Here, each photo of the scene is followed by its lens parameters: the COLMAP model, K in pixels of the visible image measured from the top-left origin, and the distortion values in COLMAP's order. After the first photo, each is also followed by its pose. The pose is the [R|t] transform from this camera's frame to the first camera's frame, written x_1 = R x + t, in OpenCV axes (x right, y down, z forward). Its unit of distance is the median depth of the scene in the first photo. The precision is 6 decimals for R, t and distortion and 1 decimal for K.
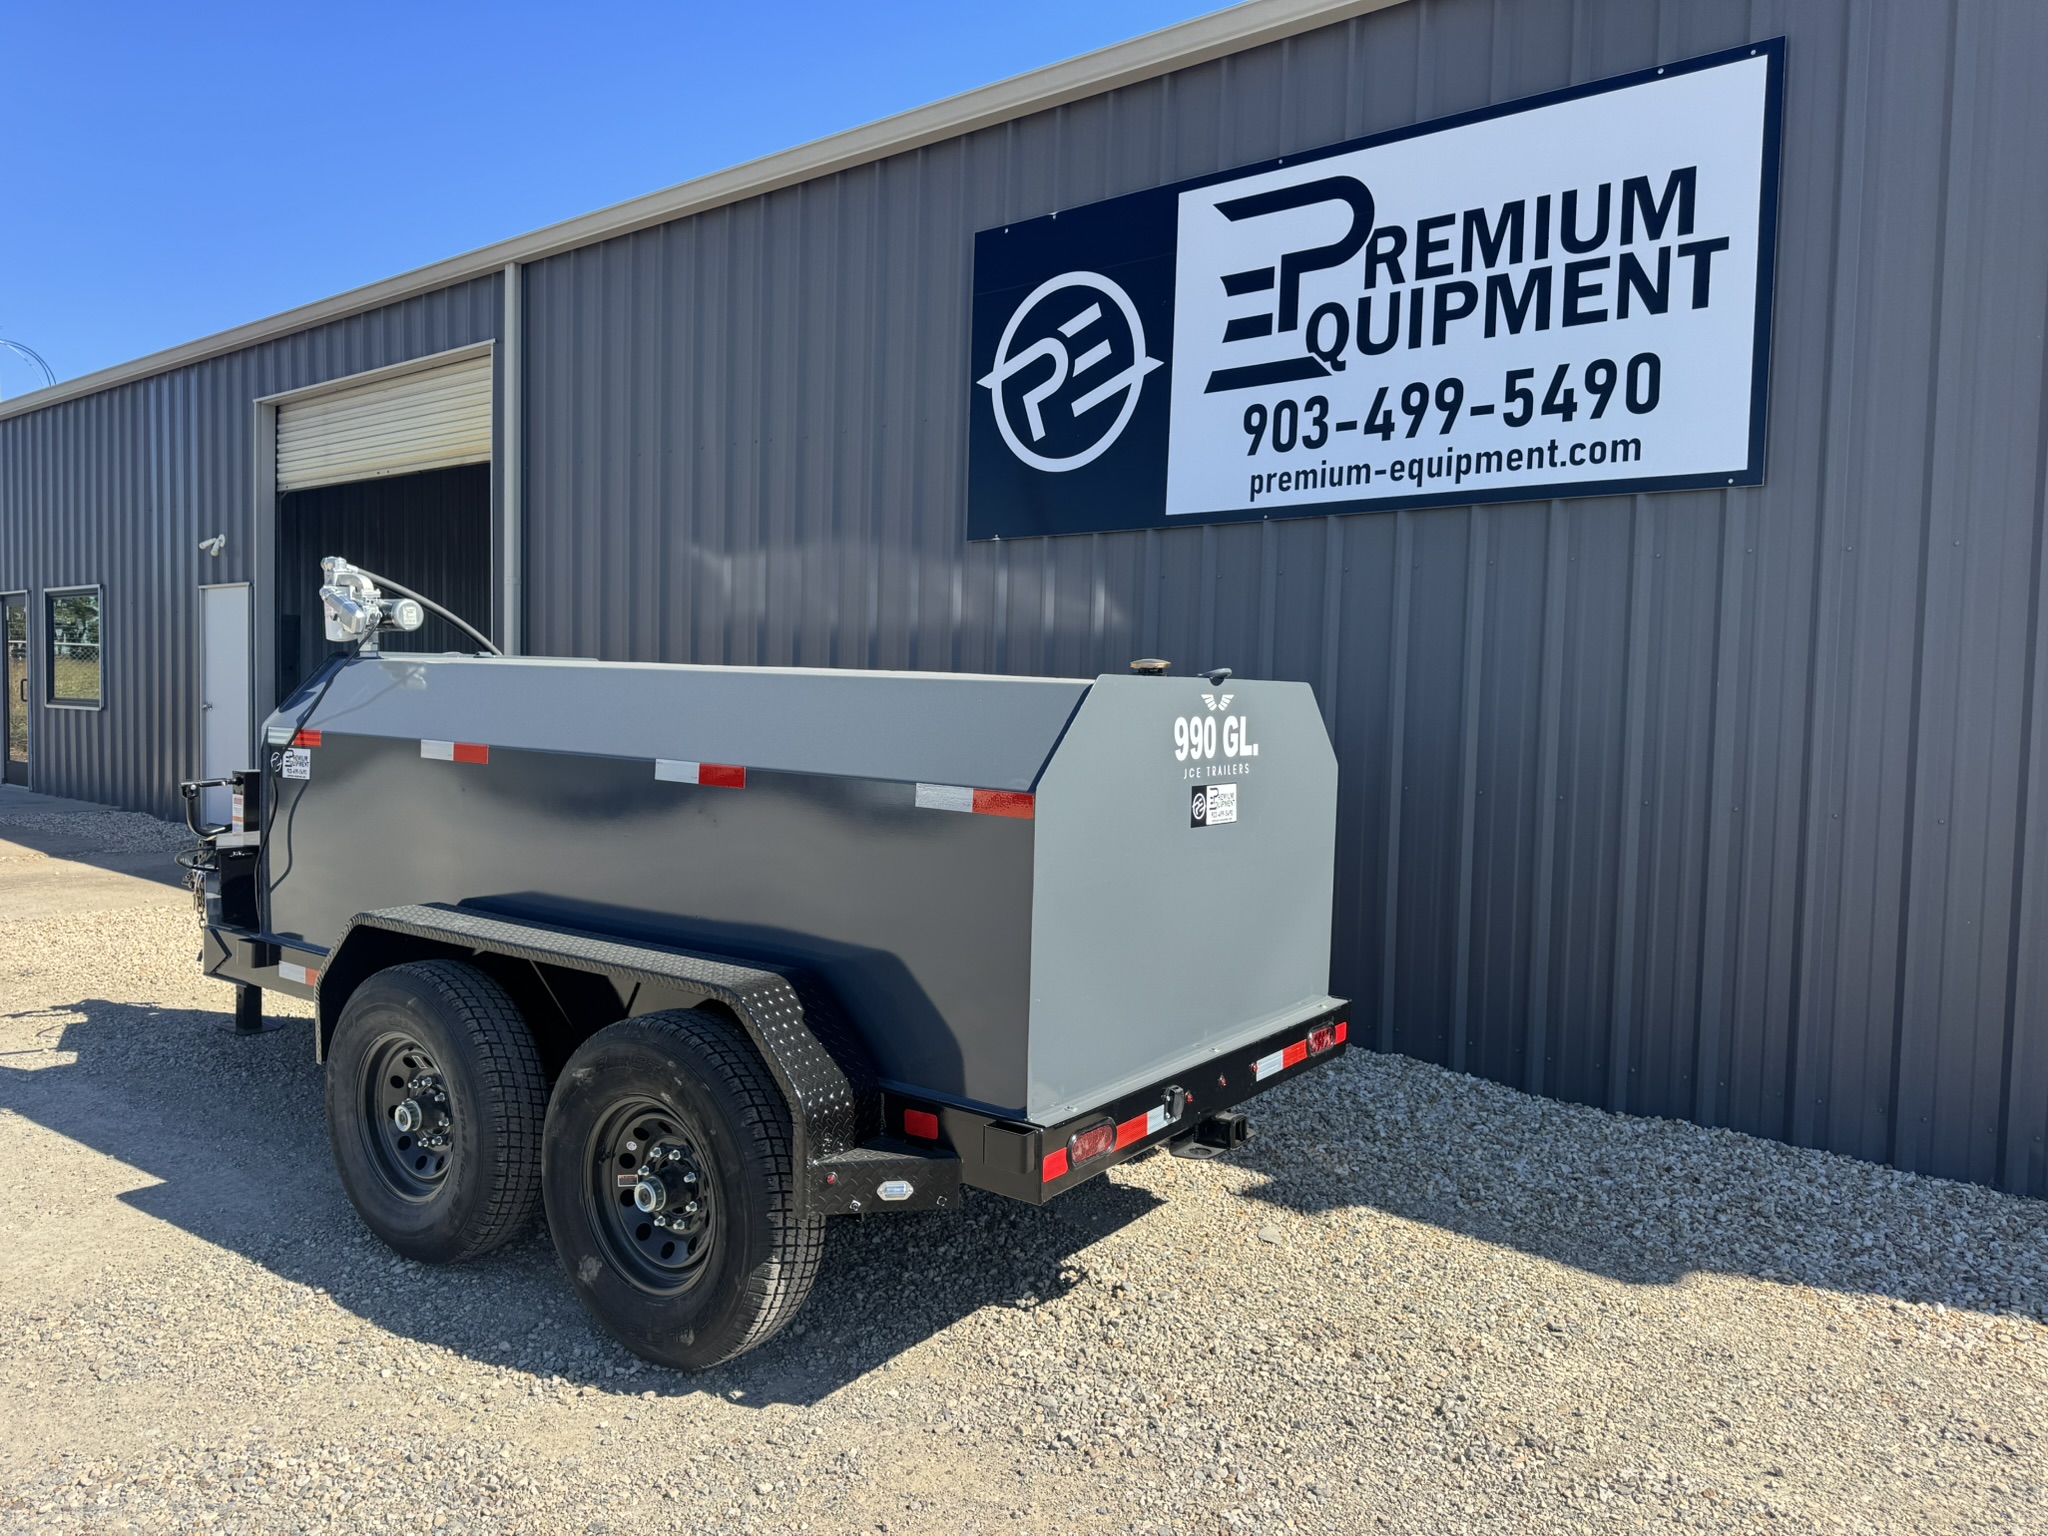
lens RADIAL K [[1425.8, 0, 1021.4], [0, 1425.8, 799.1], [0, 0, 1]] dist [0.000030, -0.076491]
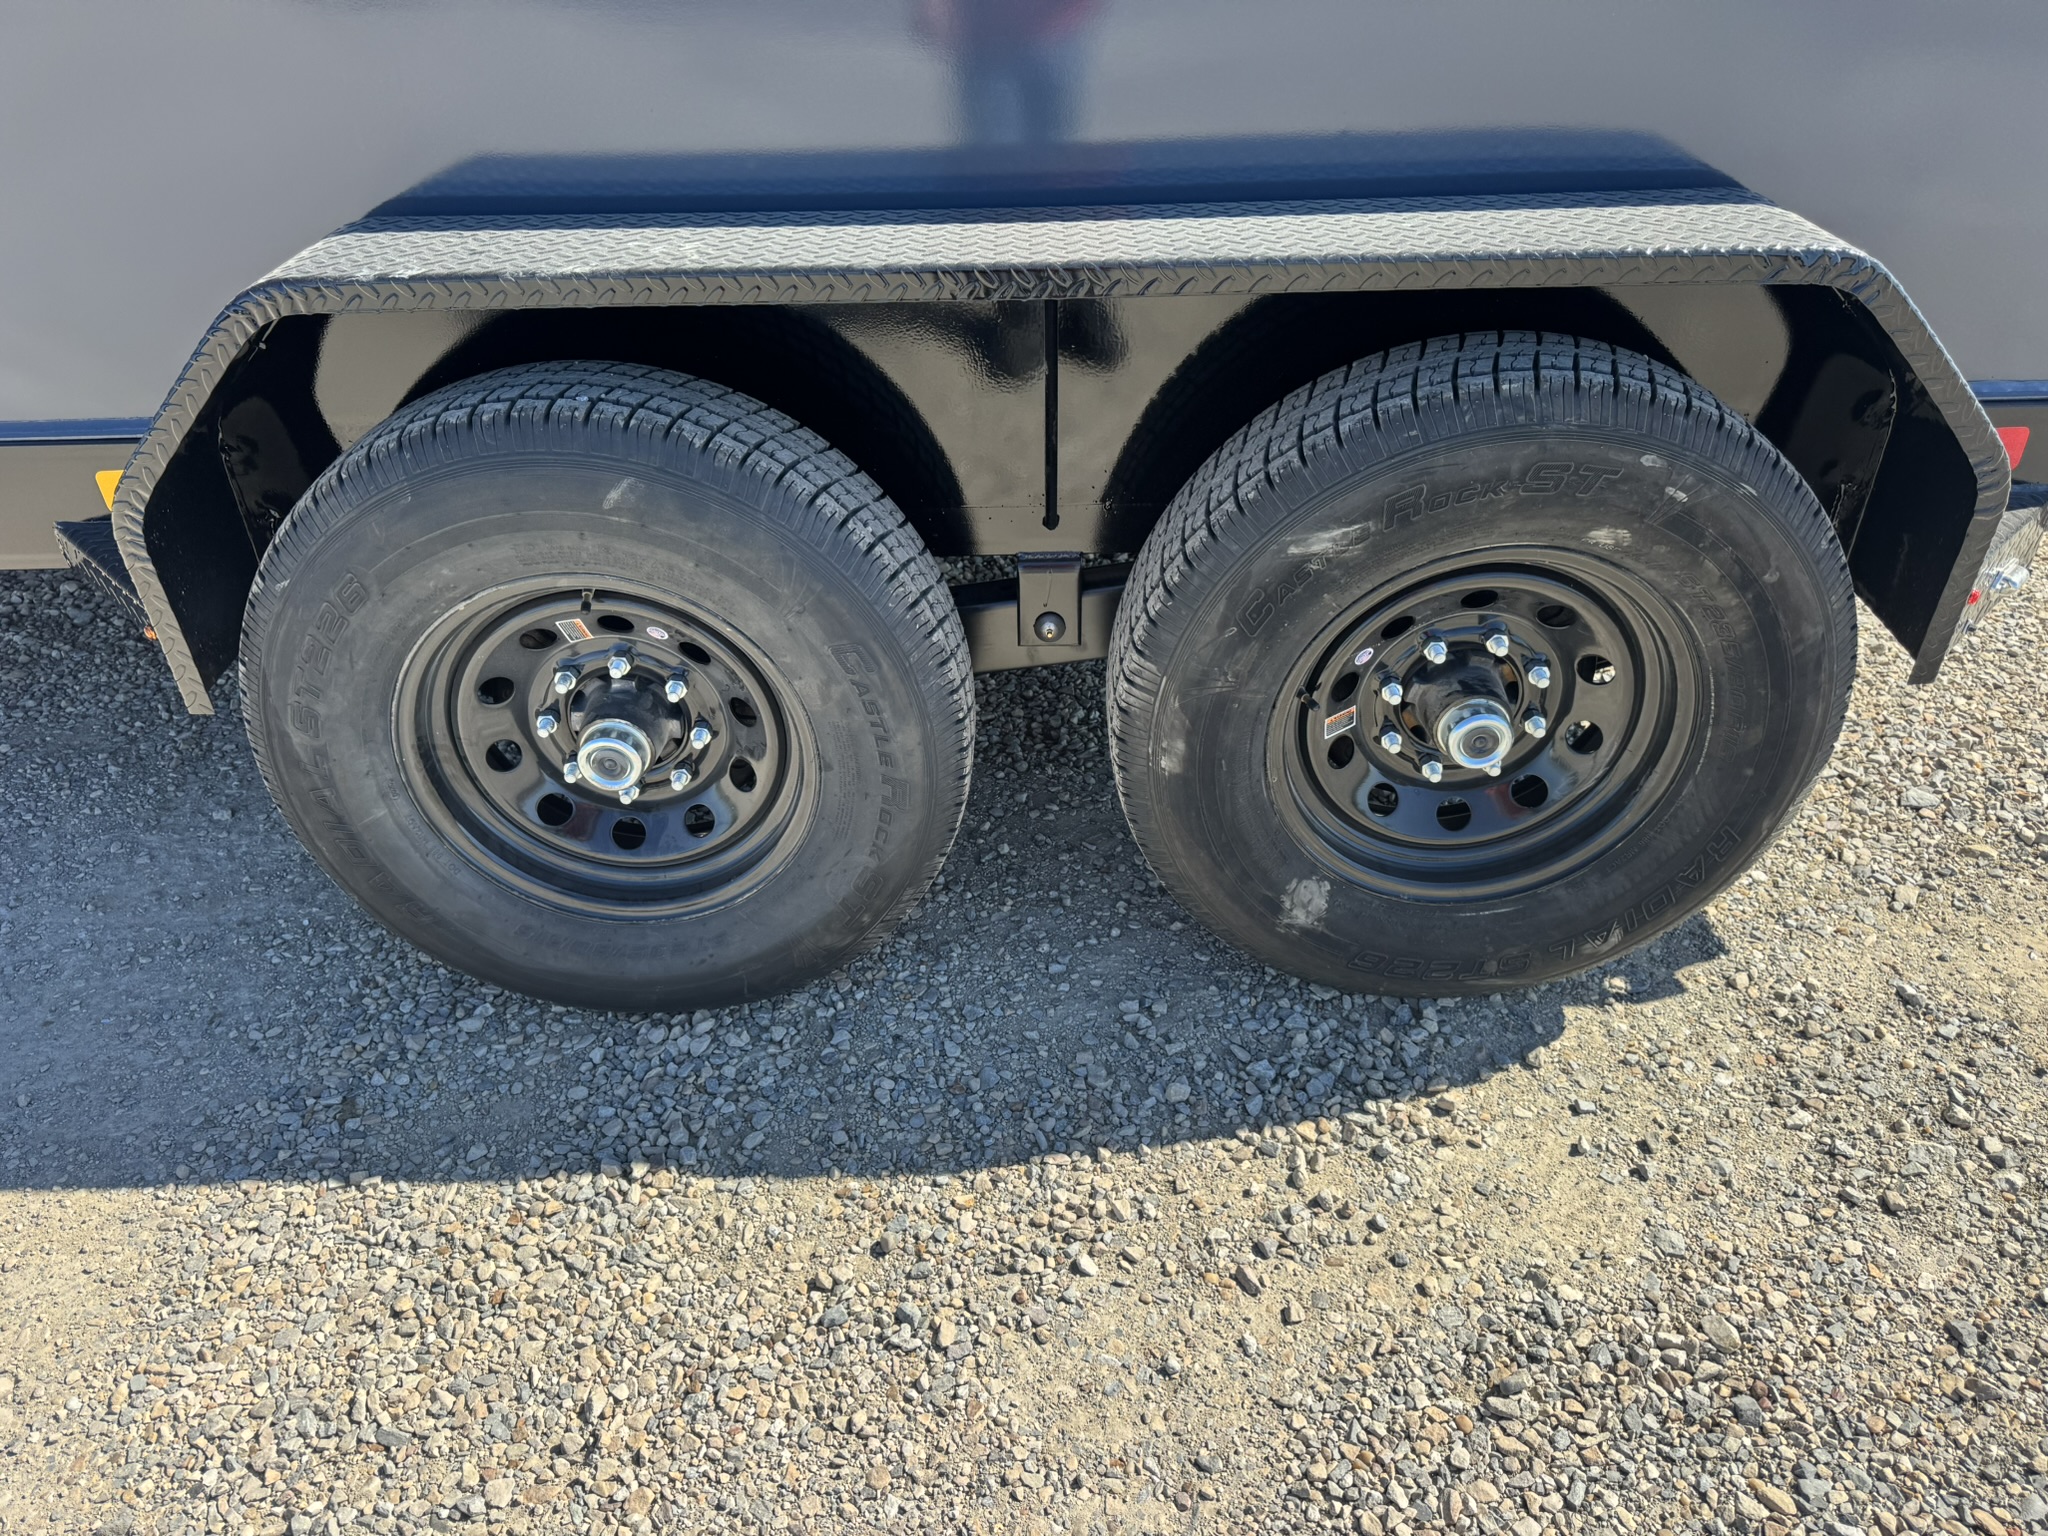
lens RADIAL K [[1436.1, 0, 1024.0], [0, 1436.1, 768.0], [0, 0, 1]] dist [0.001602, -0.003561]
pose [[0.833696, -0.342233, 0.433390, -0.505324], [0.106469, 0.869699, 0.481963, 0.027395], [-0.541862, -0.355668, 0.761502, 0.580427]]
